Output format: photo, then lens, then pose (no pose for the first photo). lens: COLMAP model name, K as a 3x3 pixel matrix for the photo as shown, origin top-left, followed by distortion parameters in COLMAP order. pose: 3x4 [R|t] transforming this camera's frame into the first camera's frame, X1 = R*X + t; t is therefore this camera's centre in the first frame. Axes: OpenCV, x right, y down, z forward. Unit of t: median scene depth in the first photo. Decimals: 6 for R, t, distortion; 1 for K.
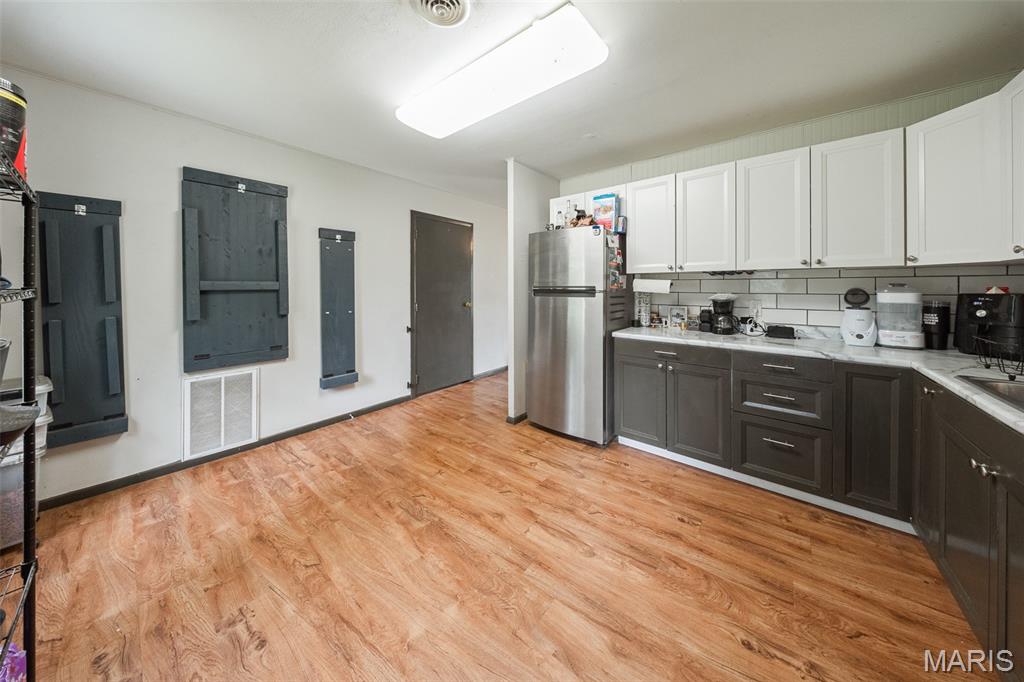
lens RADIAL K [[309.6, 0, 505.1], [0, 309.6, 288.7], [0, 0, 1]] dist [0.000226, -0.000997]
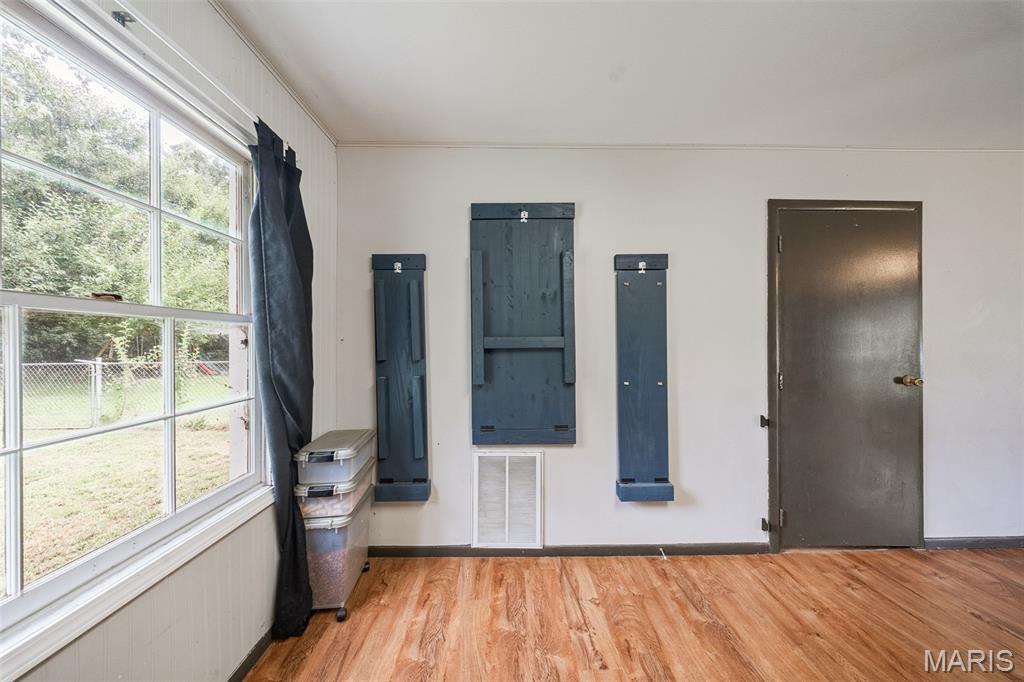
lens RADIAL K [[309.6, 0, 511.7], [0, 309.6, 344.5], [0, 0, 1]] dist [0.000226, -0.000997]
pose [[0.650311, -0.004506, -0.759655, -0.294304], [0.000159, 0.999983, -0.005795, -0.000507], [0.759668, 0.003648, 0.650301, 0.489932]]
